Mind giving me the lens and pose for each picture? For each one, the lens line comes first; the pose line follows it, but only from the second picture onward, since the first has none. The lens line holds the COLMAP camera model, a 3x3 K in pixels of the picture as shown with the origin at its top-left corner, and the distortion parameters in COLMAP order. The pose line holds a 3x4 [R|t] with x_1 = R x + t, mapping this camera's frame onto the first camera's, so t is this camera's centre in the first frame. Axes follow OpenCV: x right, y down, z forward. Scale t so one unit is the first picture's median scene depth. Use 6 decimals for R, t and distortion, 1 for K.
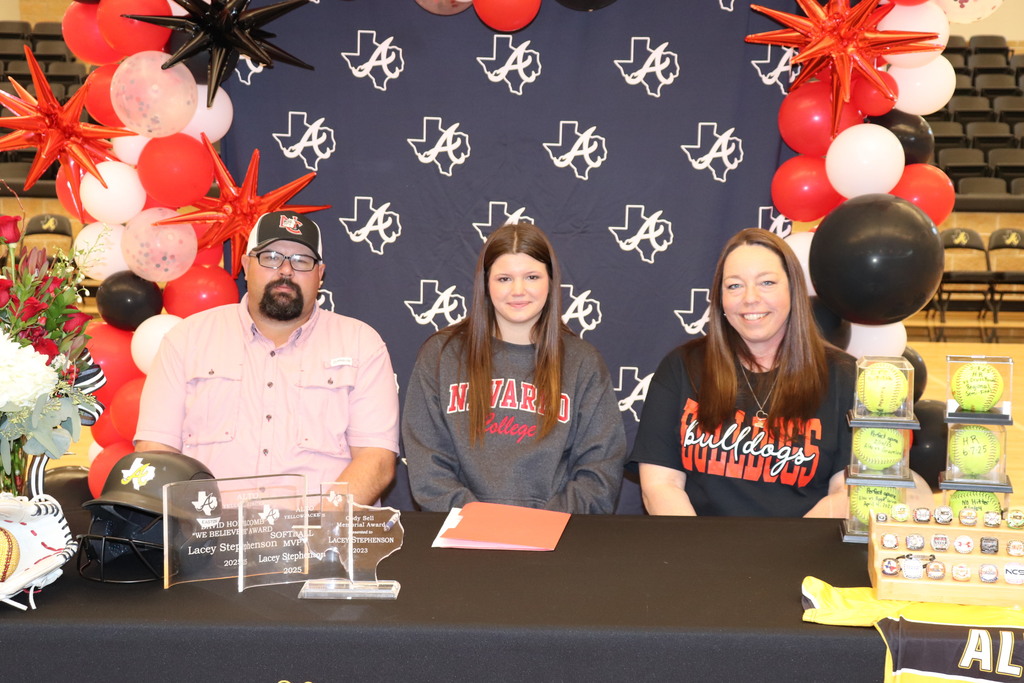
lens RADIAL K [[1519.9, 0, 512.0], [0, 1519.9, 341.5], [0, 0, 1]] dist [-0.010509, 0.675194]
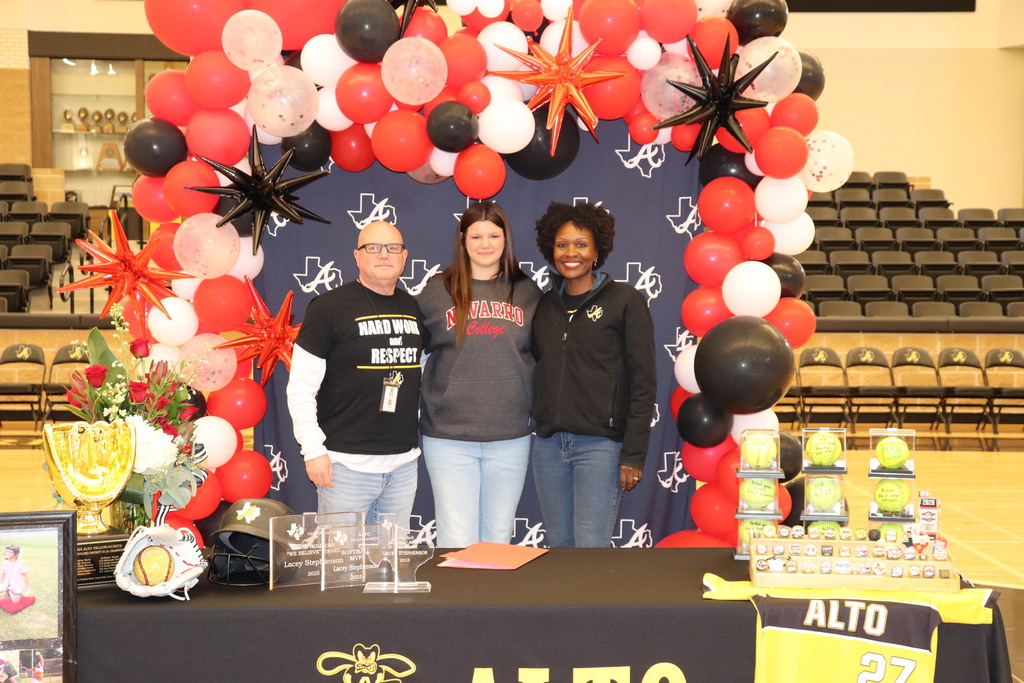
lens RADIAL K [[1561.2, 0, 512.0], [0, 1561.2, 341.5], [0, 0, 1]] dist [0.149879, -0.007159]
pose [[0.998849, -0.011201, 0.046644, -0.040818], [0.015049, 0.996437, -0.082992, 0.034233], [-0.045549, 0.083598, 0.995458, -0.338473]]
